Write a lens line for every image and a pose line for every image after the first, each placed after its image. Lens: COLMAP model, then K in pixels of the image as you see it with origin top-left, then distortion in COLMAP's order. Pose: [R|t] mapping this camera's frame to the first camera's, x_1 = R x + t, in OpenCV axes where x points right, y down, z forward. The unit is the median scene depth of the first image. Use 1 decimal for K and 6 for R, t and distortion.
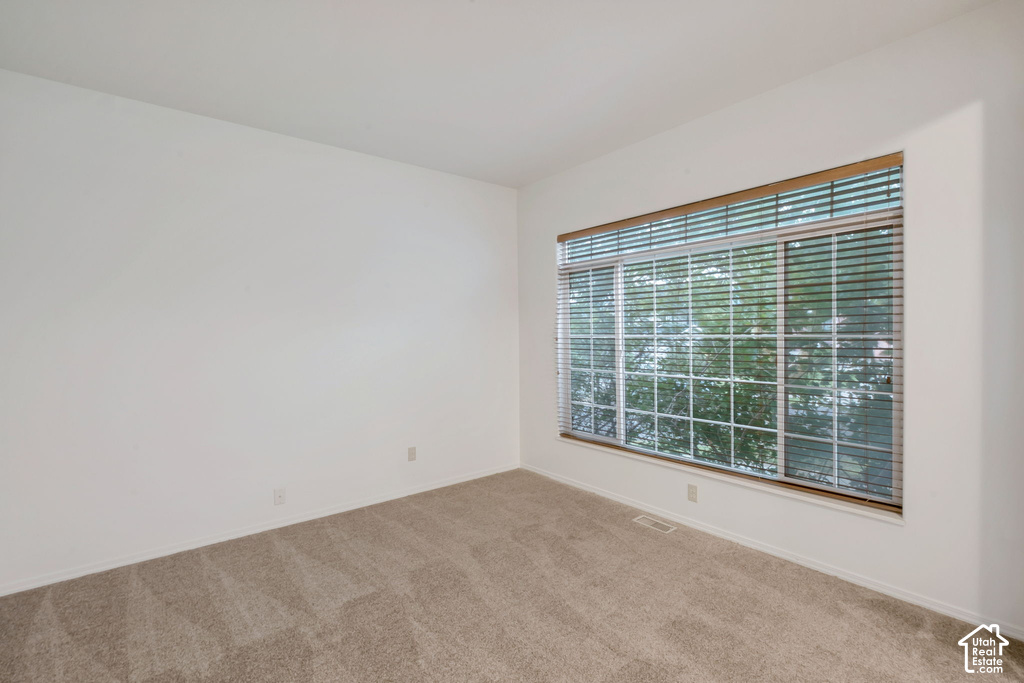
lens RADIAL K [[435.7, 0, 512.0], [0, 435.7, 341.5], [0, 0, 1]] dist [-0.000920, -0.000076]
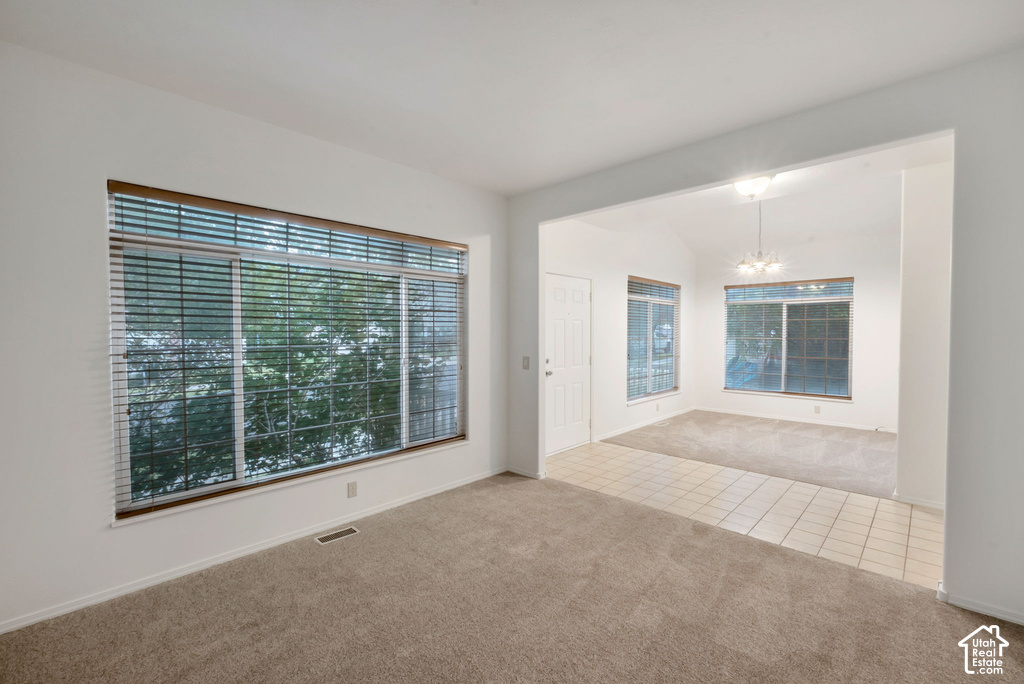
lens RADIAL K [[435.7, 0, 512.0], [0, 435.7, 342.0], [0, 0, 1]] dist [-0.000920, -0.000076]
pose [[-0.092366, -0.013148, 0.995638, -0.707984], [0.019229, 0.999703, 0.014986, -0.031249], [-0.995539, 0.020529, -0.092086, 0.694286]]
